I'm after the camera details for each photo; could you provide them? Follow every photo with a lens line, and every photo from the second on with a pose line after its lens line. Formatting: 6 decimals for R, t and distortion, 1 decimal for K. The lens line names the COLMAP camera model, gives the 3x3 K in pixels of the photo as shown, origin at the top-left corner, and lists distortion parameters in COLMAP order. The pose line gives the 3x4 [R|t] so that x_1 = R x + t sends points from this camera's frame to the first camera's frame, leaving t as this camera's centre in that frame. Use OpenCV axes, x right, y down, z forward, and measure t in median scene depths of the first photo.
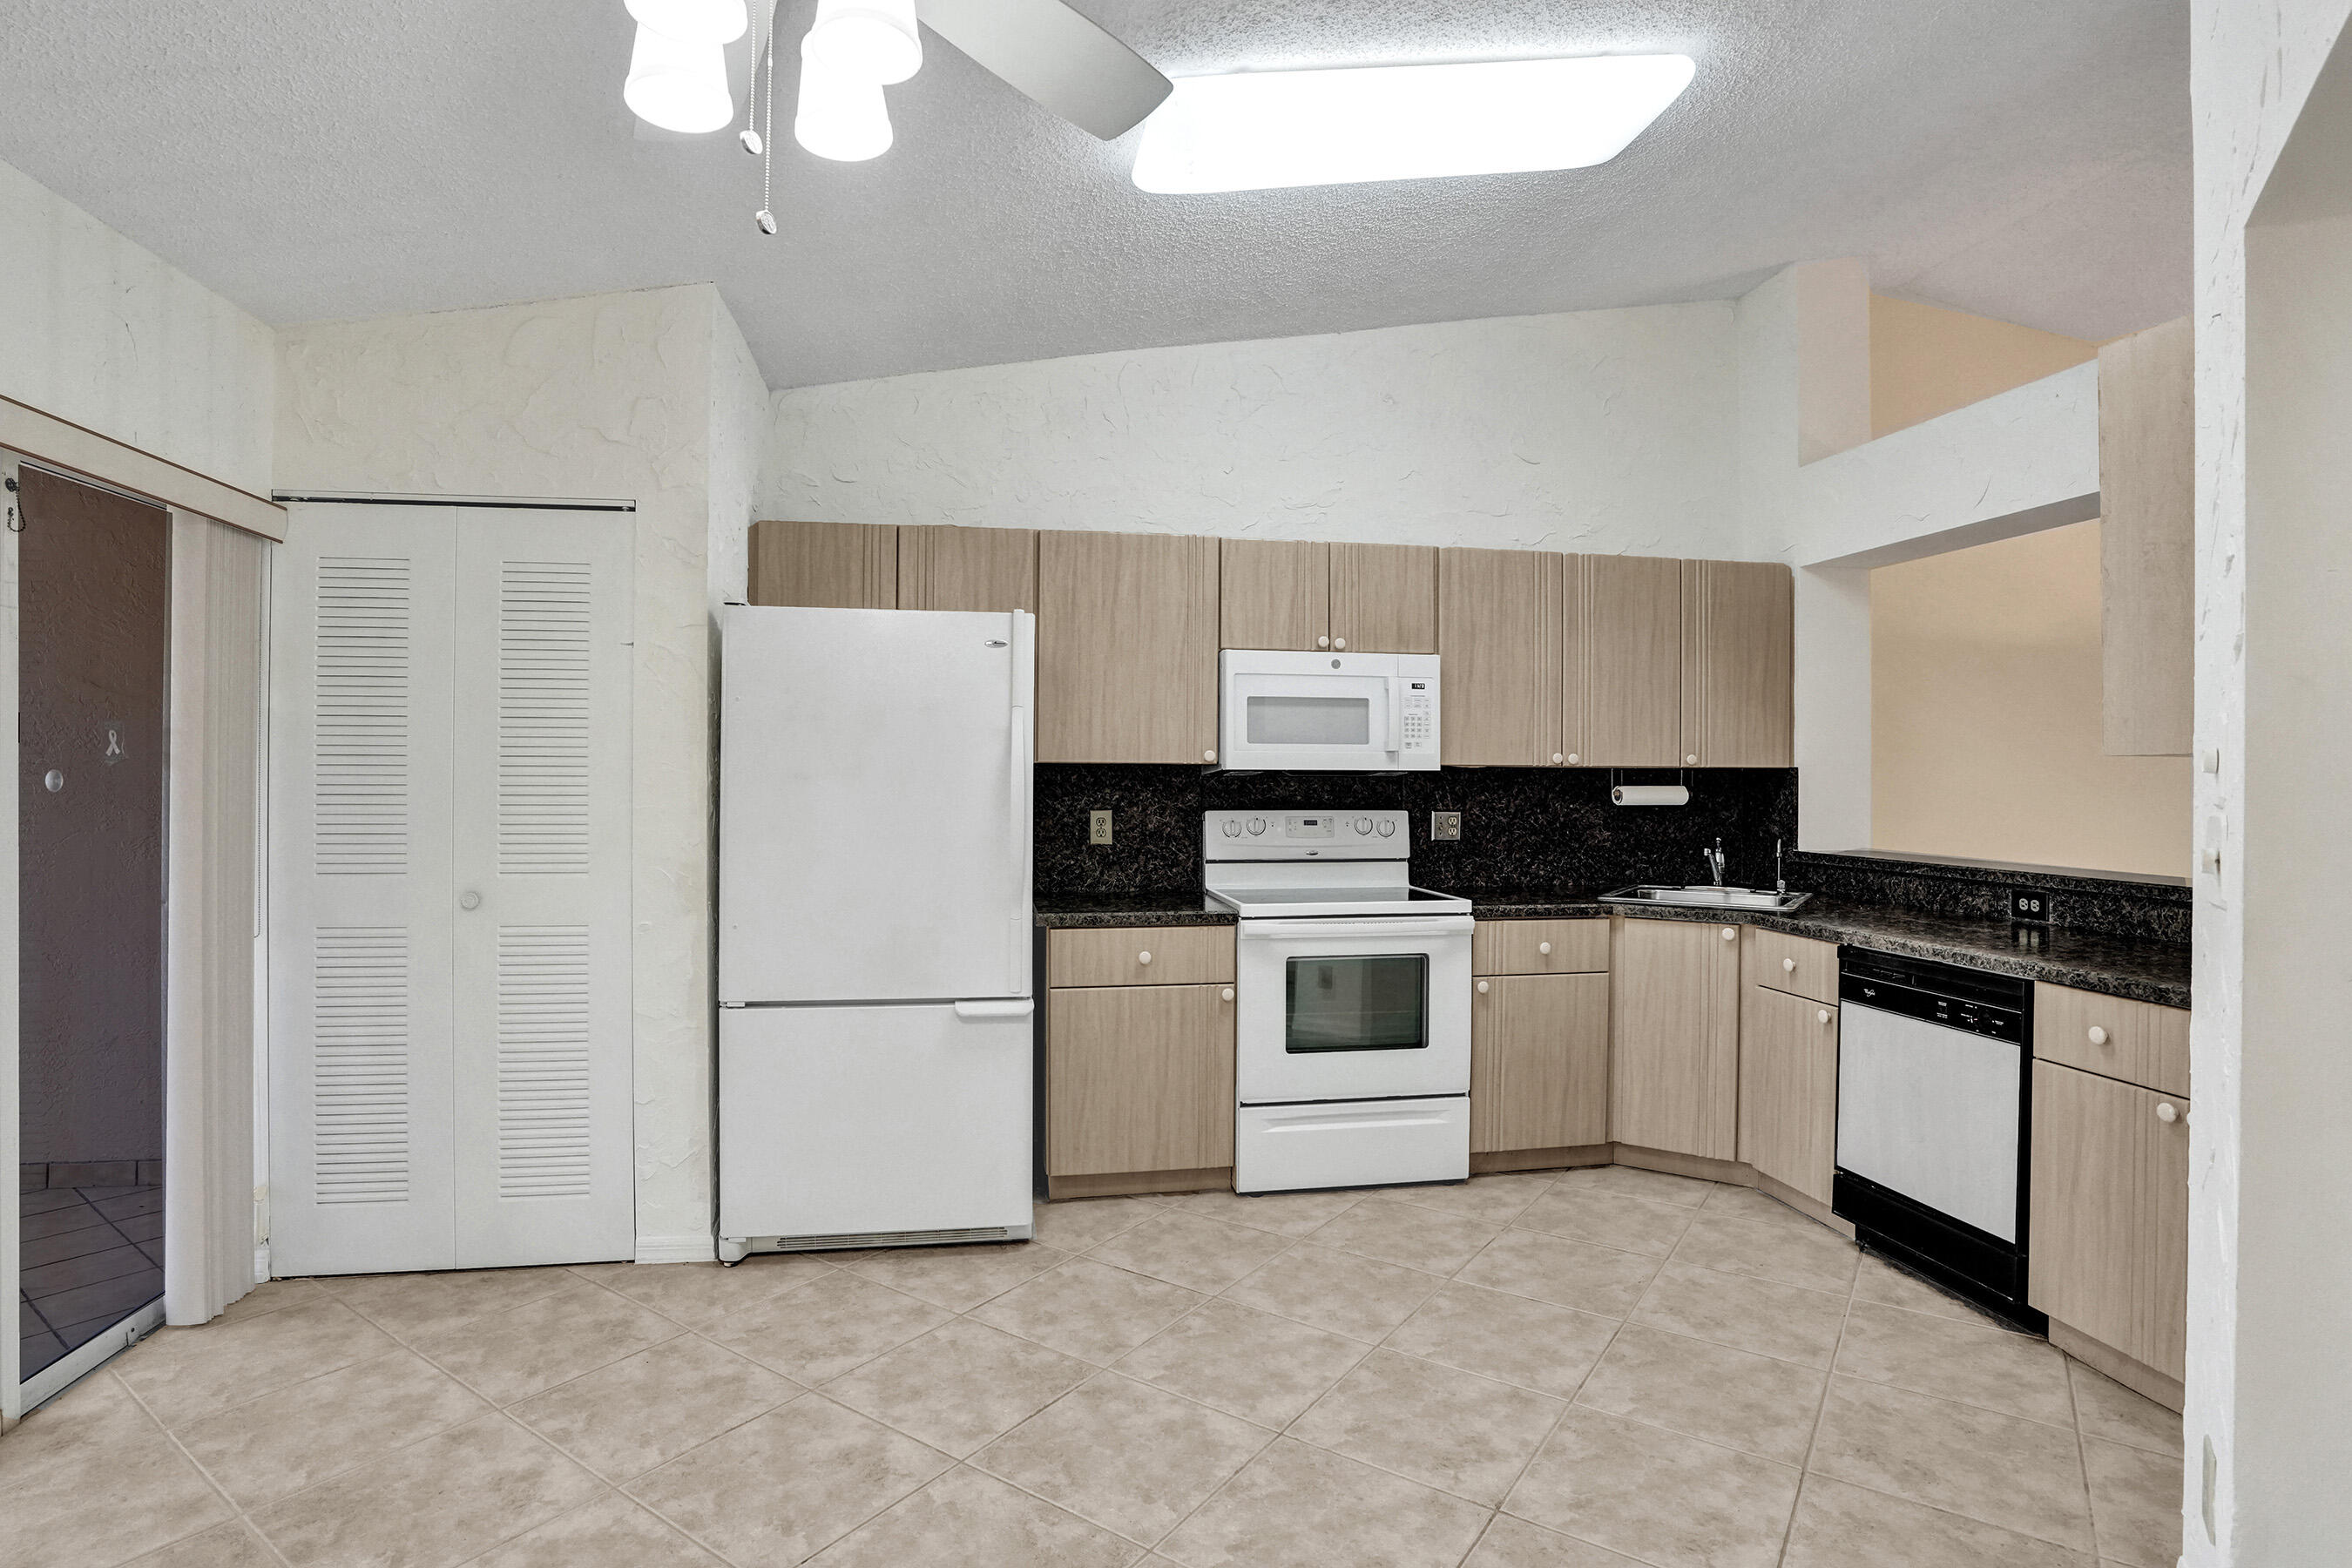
lens RADIAL K [[1193.0, 0, 1171.1], [0, 1193.0, 773.1], [0, 0, 1]] dist [-0.075665, 0.032084]
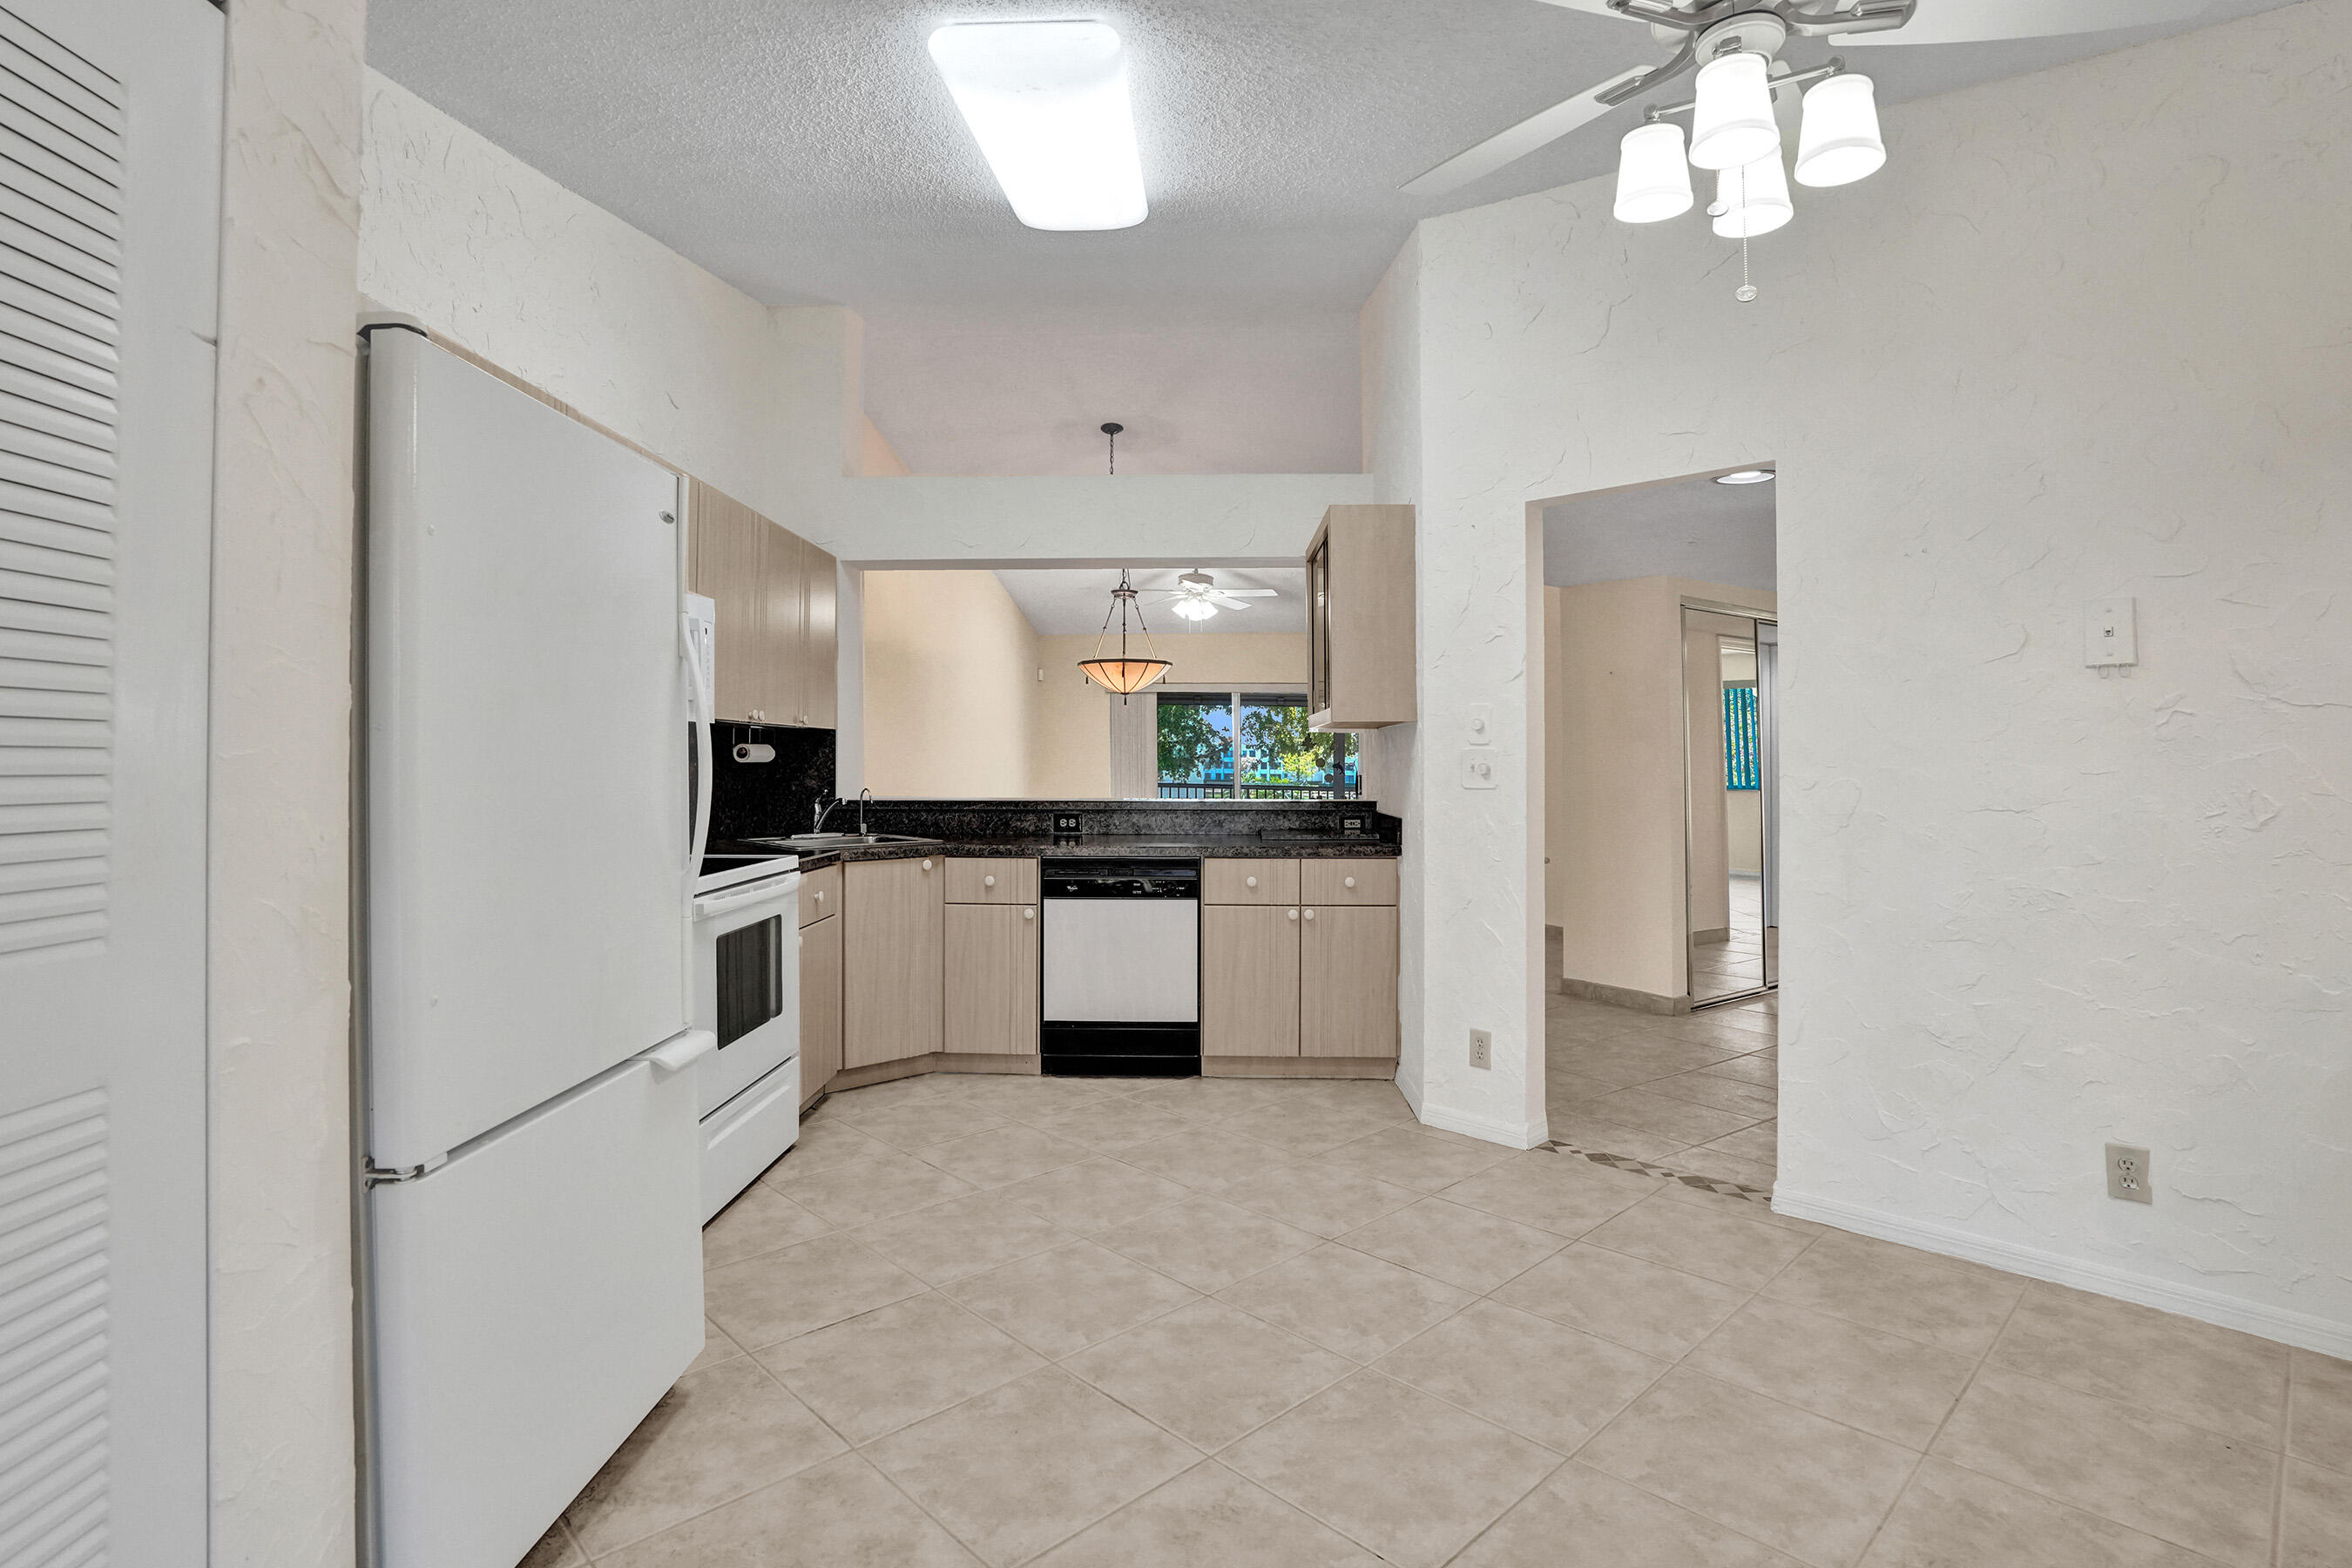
lens RADIAL K [[1167.9, 0, 1187.7], [0, 1167.9, 737.0], [0, 0, 1]] dist [-0.077312, 0.031374]
pose [[0.185624, 0.015565, 0.982498, -0.653996], [-0.002113, 0.999879, -0.015441, 0.023997], [-0.982619, 0.000790, 0.185634, 0.519519]]
